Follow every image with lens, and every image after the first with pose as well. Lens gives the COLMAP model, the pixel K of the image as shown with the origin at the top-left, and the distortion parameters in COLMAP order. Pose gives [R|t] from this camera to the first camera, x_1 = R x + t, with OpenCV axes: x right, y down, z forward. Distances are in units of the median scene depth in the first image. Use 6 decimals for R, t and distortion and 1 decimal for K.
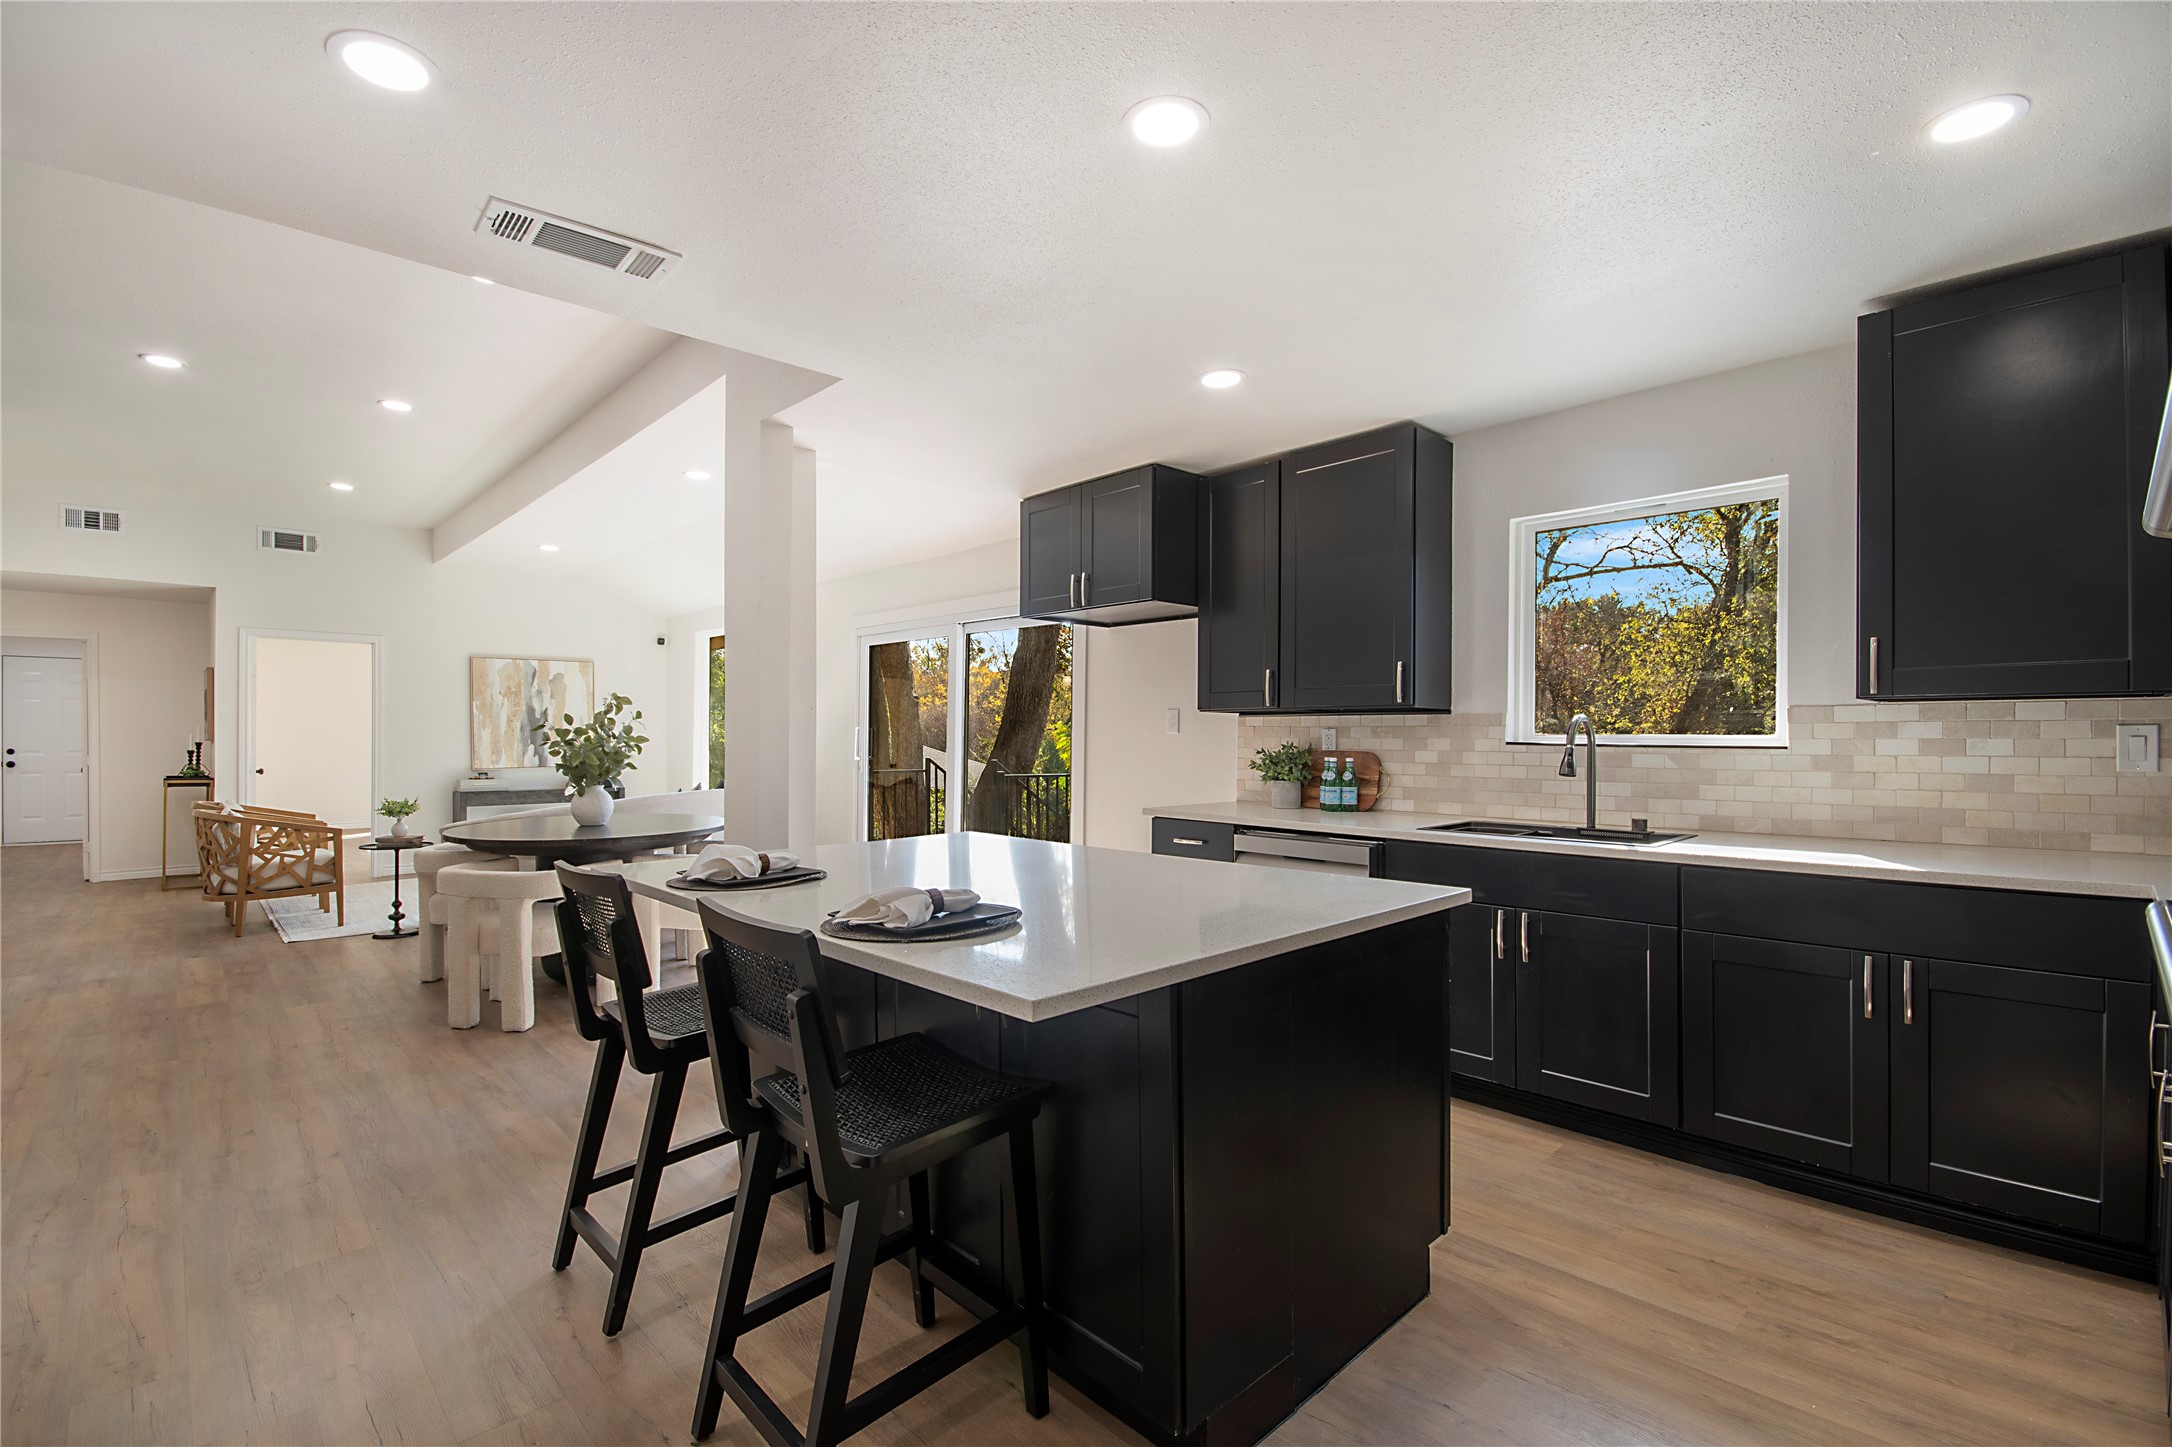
lens RADIAL K [[959.7, 0, 1087.5], [0, 959.7, 724.9], [0, 0, 1]] dist [0.005269, -0.001014]
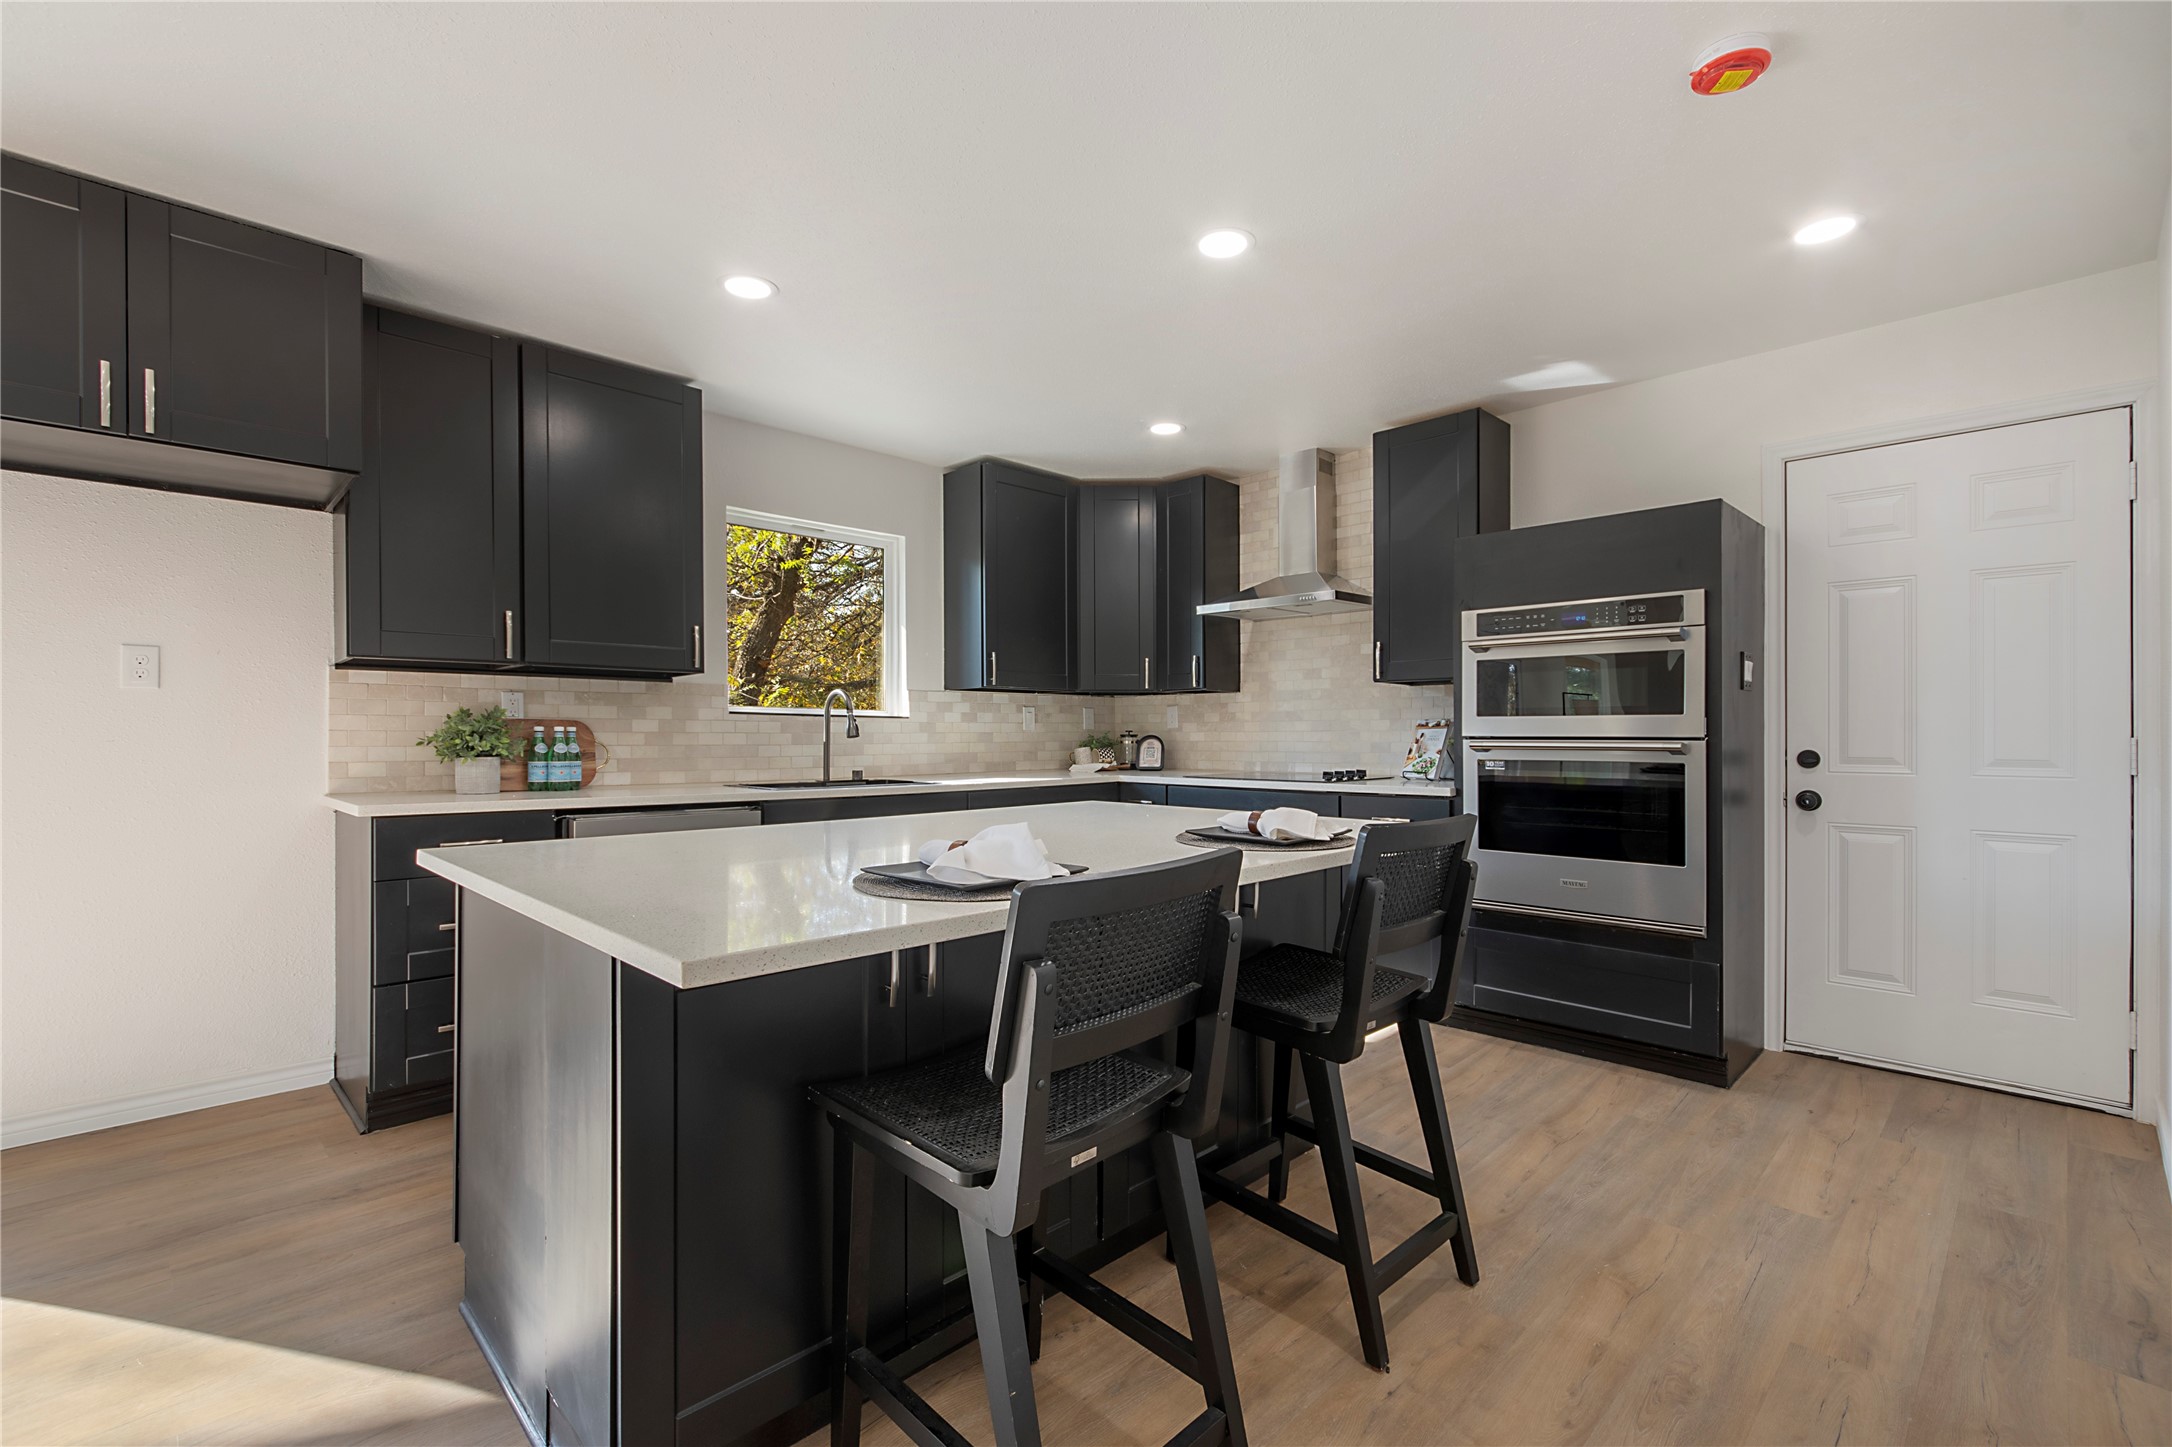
lens RADIAL K [[959.7, 0, 1093.5], [0, 959.7, 742.7], [0, 0, 1]] dist [0.005269, -0.001014]
pose [[-0.019003, -0.005224, 0.999806, -0.825294], [-0.009771, 0.999940, 0.005039, 0.054877], [-0.999772, -0.009674, -0.019053, 0.762085]]
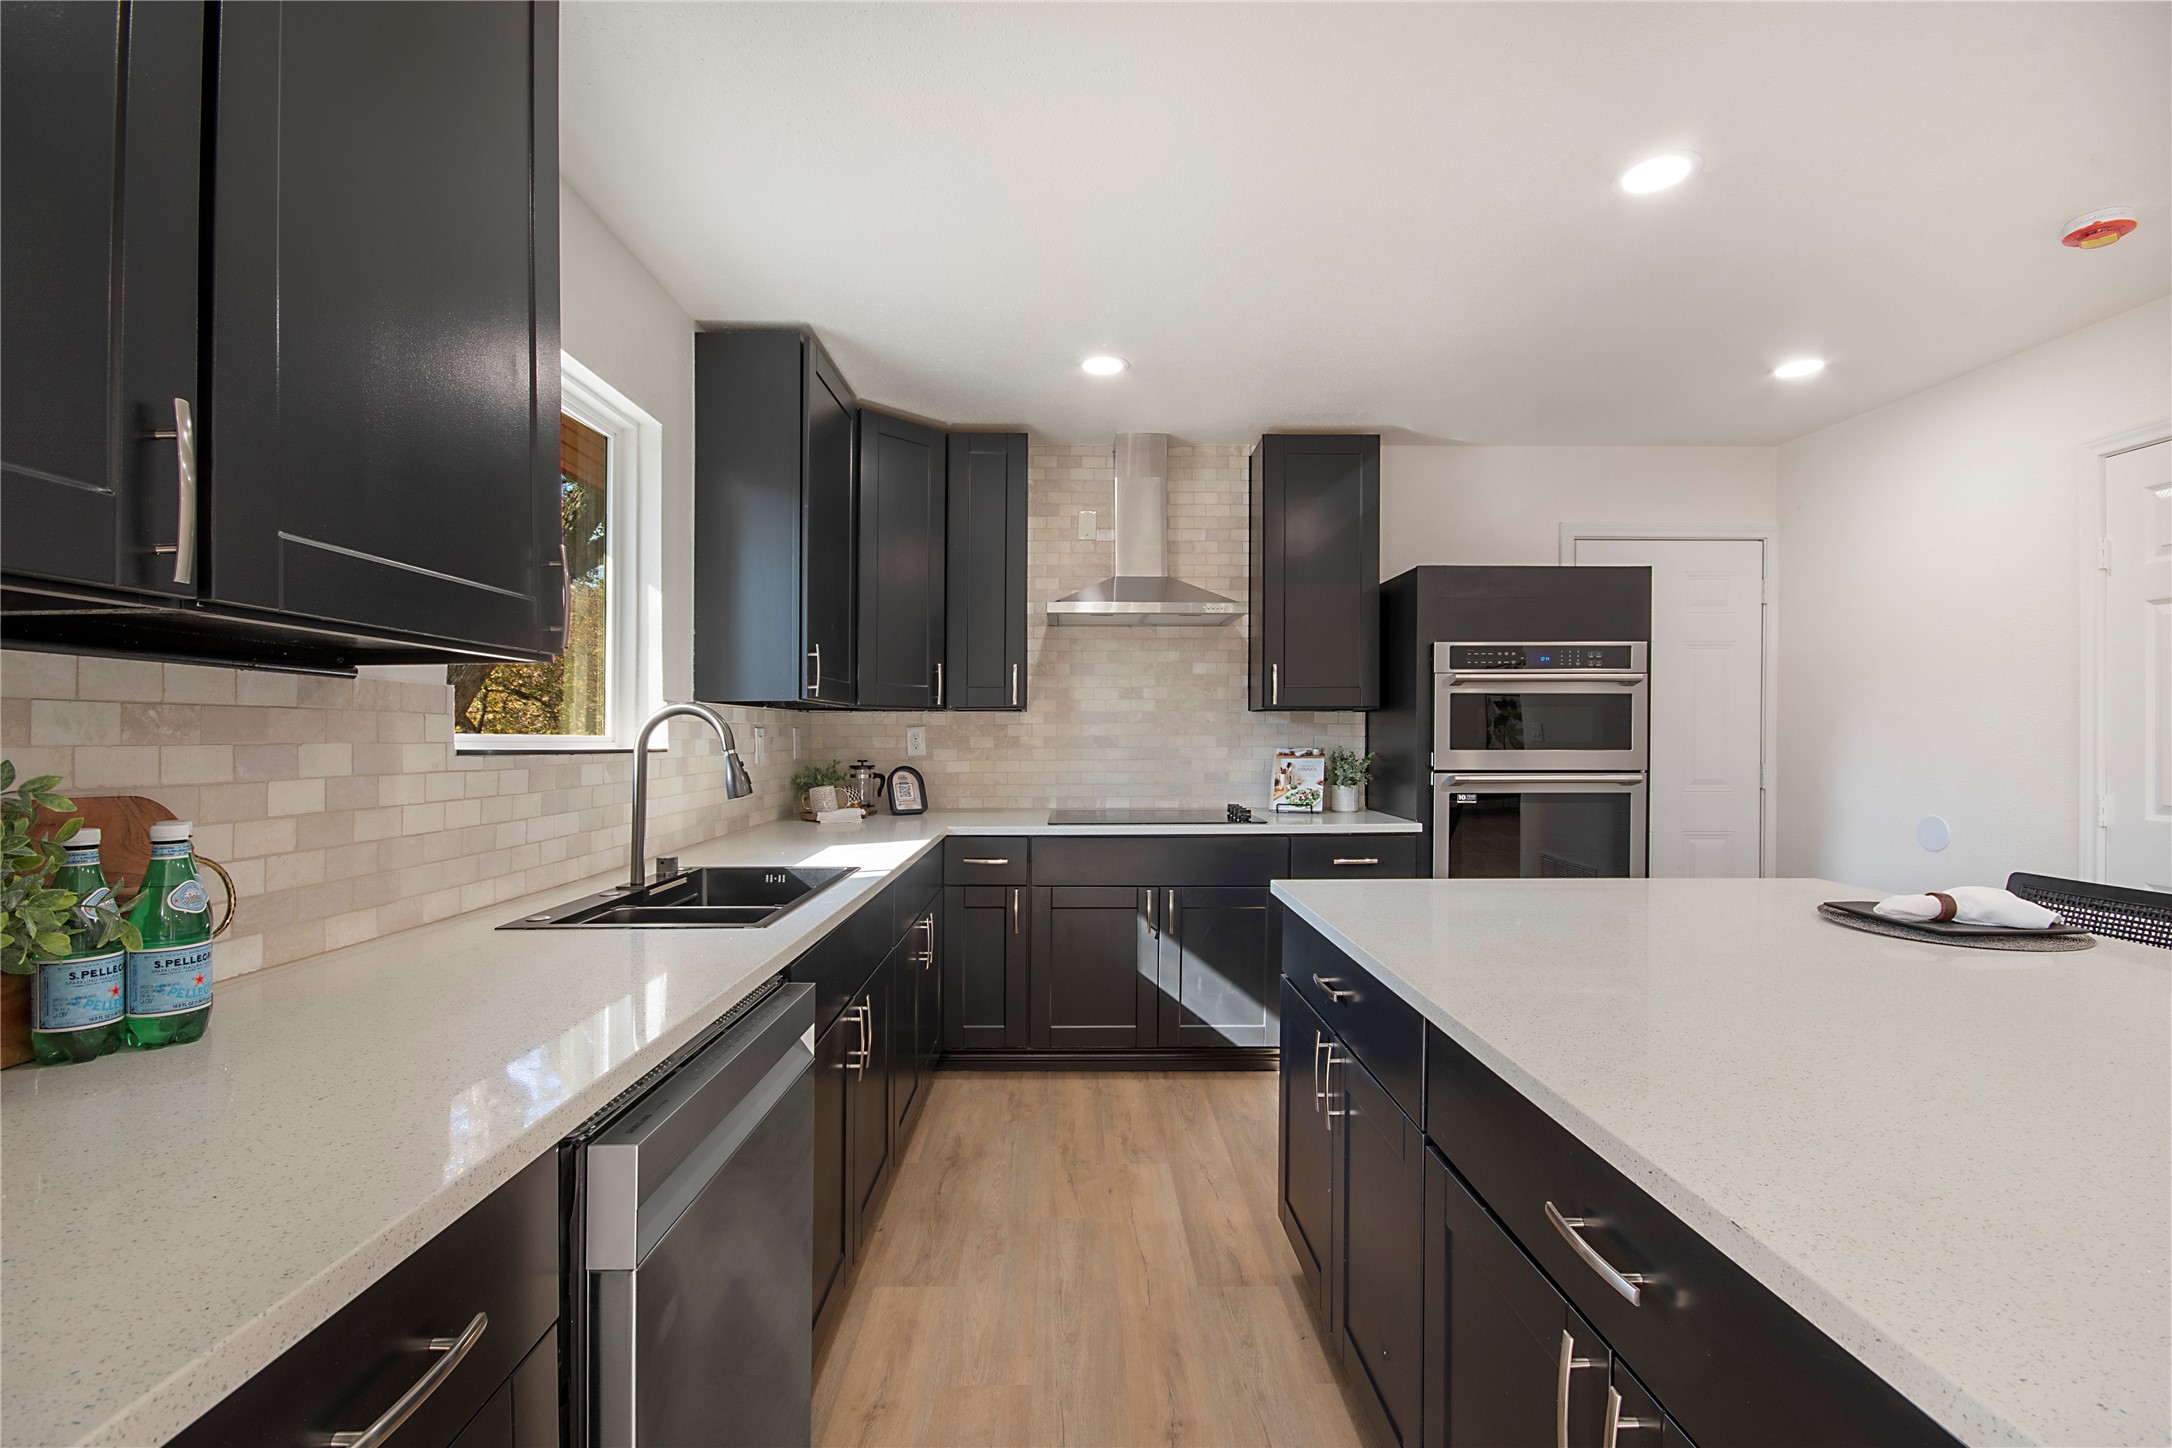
lens RADIAL K [[959.7, 0, 1076.8], [0, 959.7, 737.9], [0, 0, 1]] dist [0.005269, -0.001014]
pose [[-0.730569, 0.002397, 0.682834, -0.121656], [-0.002551, 0.999977, -0.006241, 0.017720], [-0.682834, -0.006301, -0.730547, 1.420094]]
